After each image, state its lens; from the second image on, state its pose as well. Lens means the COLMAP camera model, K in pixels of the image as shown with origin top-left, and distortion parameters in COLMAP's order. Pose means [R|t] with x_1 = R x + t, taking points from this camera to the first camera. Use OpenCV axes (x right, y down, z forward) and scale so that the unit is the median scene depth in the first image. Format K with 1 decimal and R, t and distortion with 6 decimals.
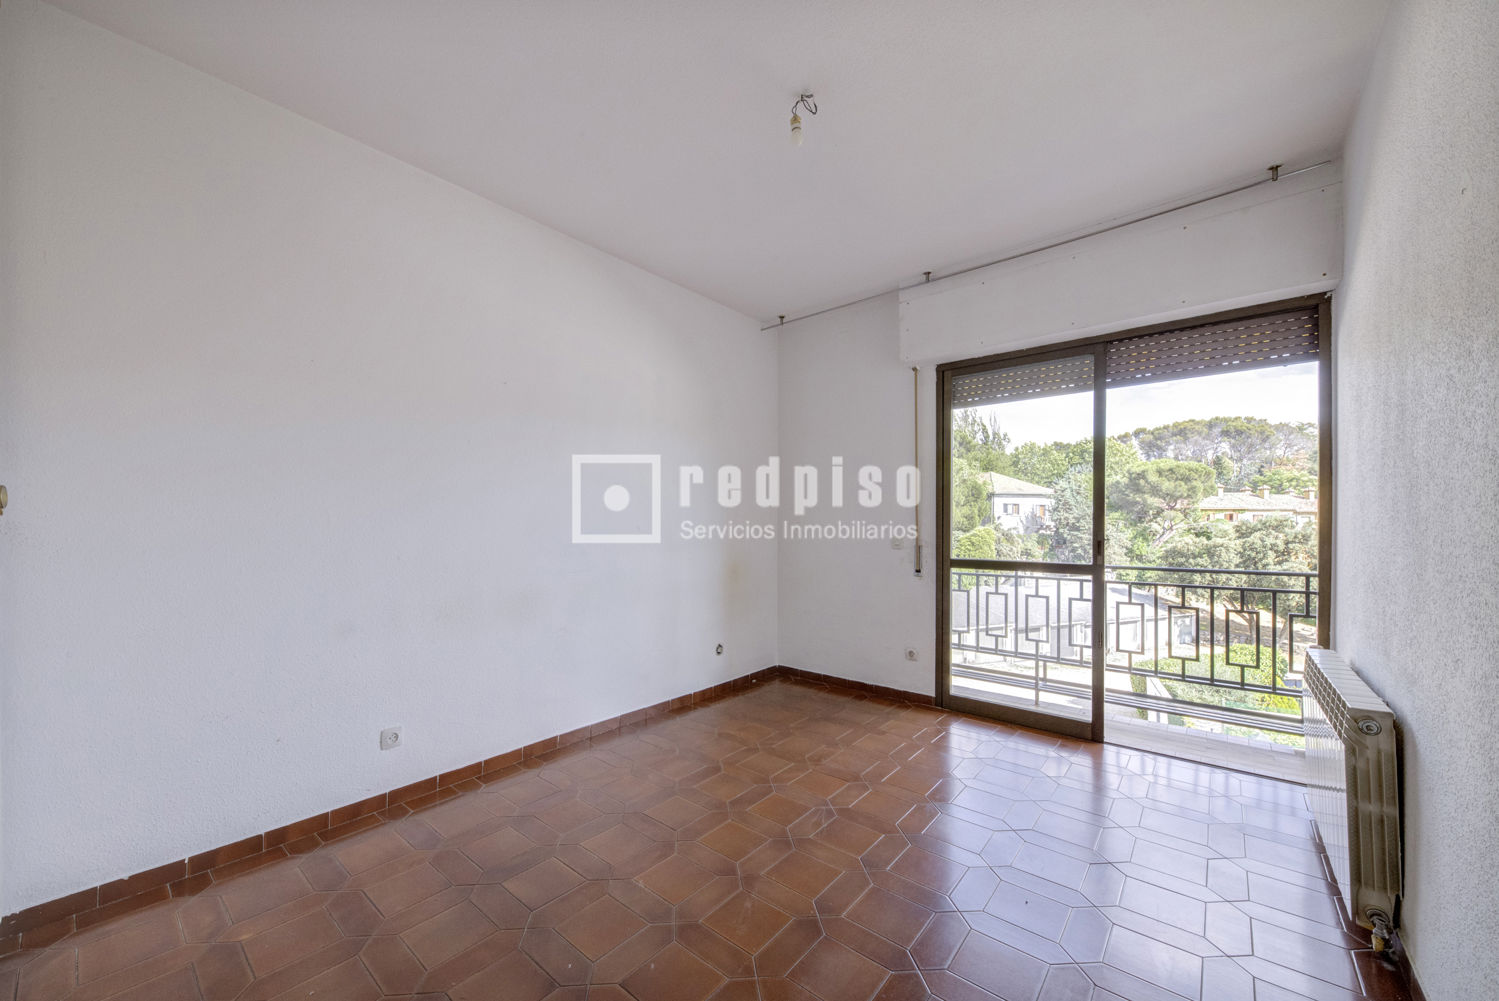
lens RADIAL K [[583.5, 0, 731.2], [0, 583.5, 529.5], [0, 0, 1]] dist [0.010836, -0.000368]
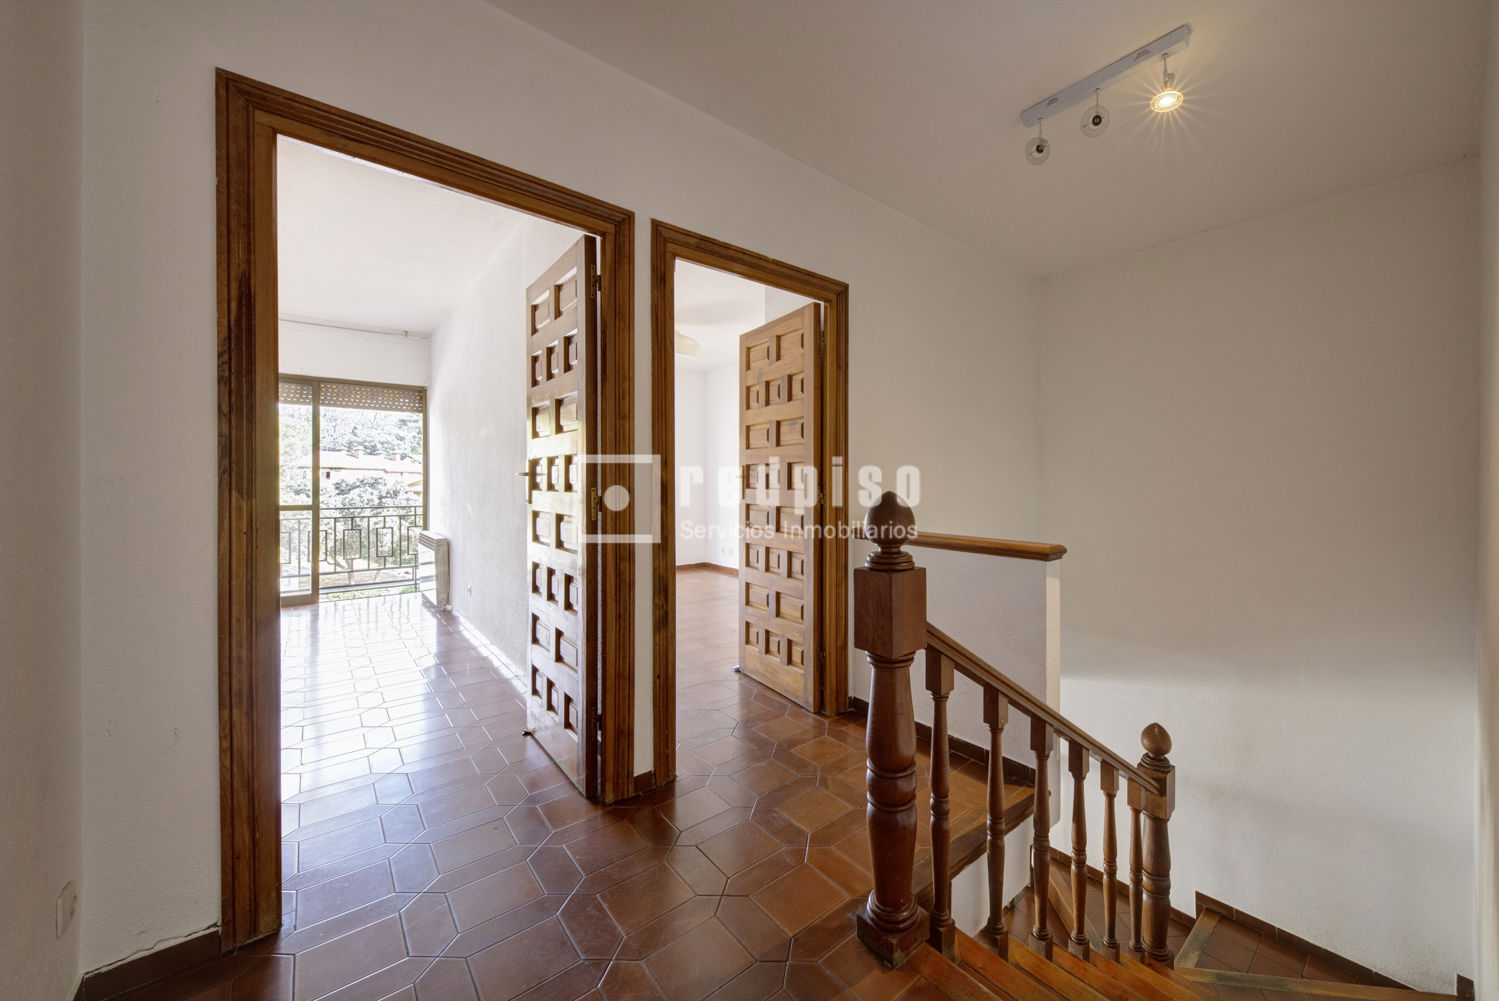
lens RADIAL K [[583.5, 0, 847.8], [0, 583.5, 493.8], [0, 0, 1]] dist [0.010836, -0.000368]
pose [[0.136098, -0.009547, 0.990649, -0.086119], [-0.001702, 0.999950, 0.009871, 0.001015], [-0.990694, -0.003030, 0.136075, -0.078836]]
